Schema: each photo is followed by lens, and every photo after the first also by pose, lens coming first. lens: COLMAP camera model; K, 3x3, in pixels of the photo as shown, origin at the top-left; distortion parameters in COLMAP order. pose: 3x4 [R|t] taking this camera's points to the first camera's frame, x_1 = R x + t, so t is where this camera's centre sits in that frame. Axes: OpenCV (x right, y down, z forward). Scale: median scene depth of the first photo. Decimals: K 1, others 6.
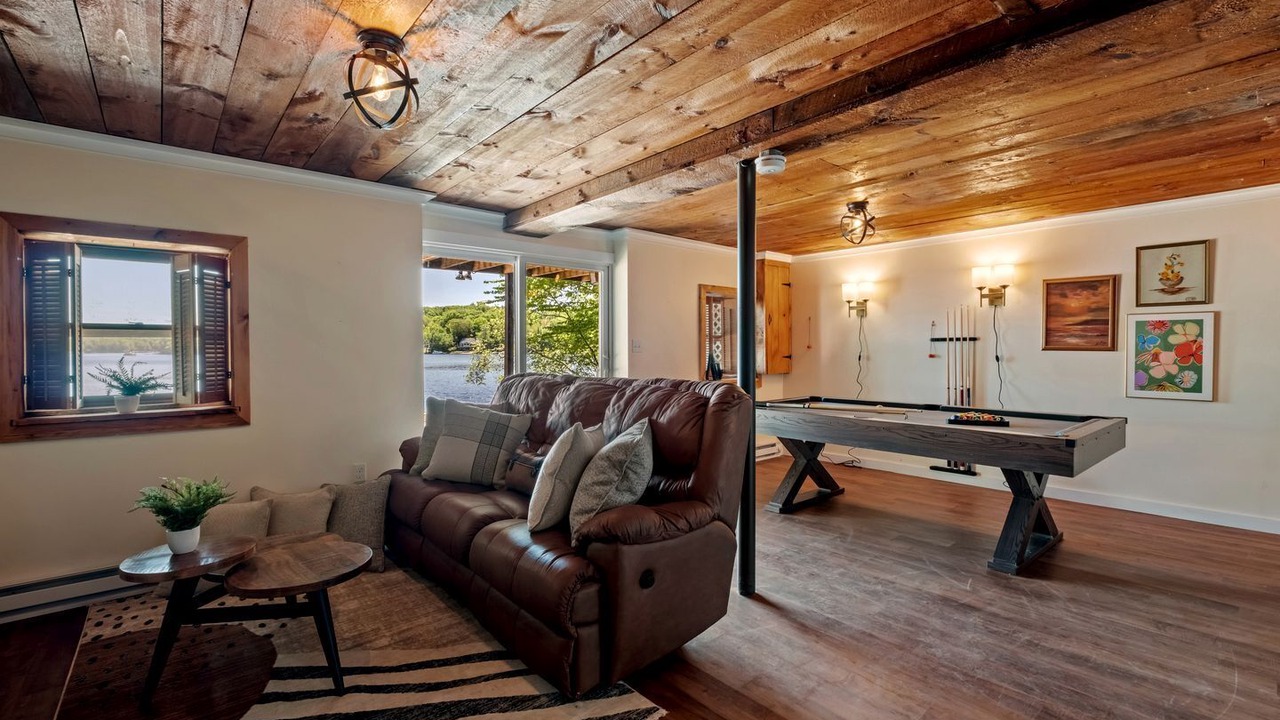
lens RADIAL K [[565.6, 0, 644.5], [0, 565.6, 356.8], [0, 0, 1]] dist [-0.003278, -0.000688]
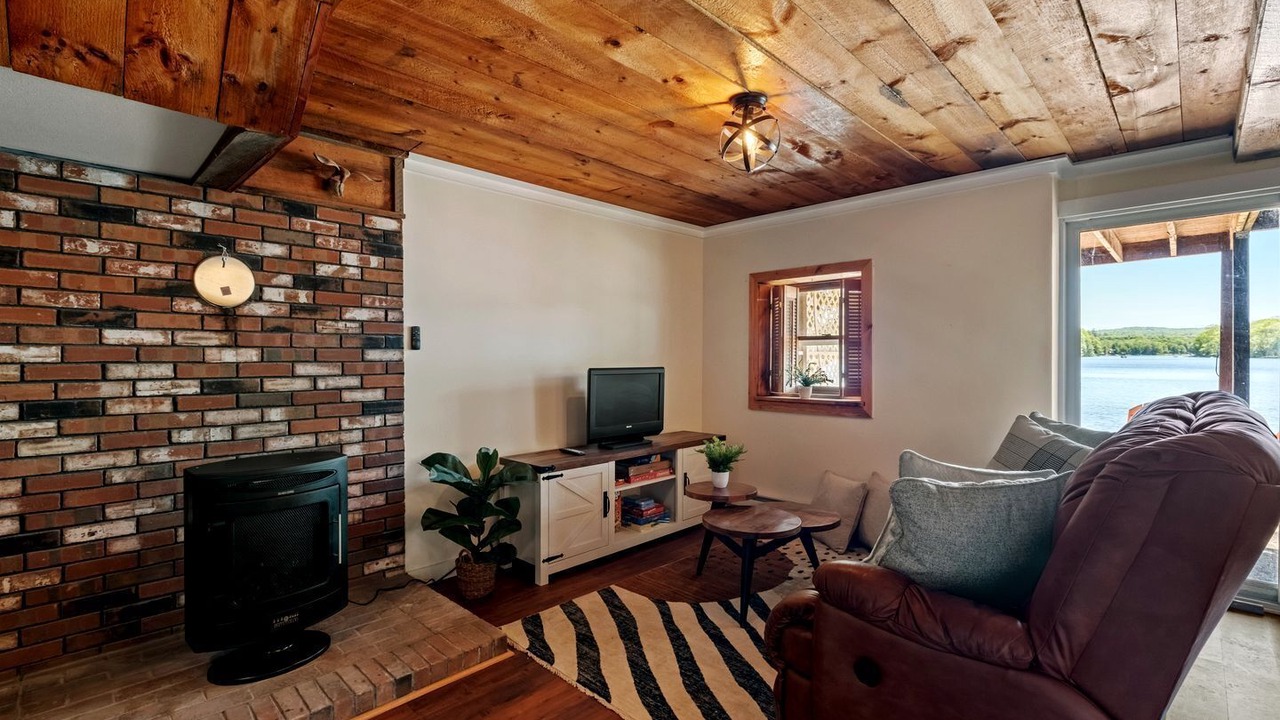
lens RADIAL K [[576.8, 0, 640.0], [0, 576.8, 360.0], [0, 0, 1]] dist [0.000649, -0.000022]
pose [[0.085689, 0.008098, -0.996289, 0.462920], [-0.008240, 0.999939, 0.007419, -0.005338], [0.996288, 0.007574, 0.085751, 0.418705]]
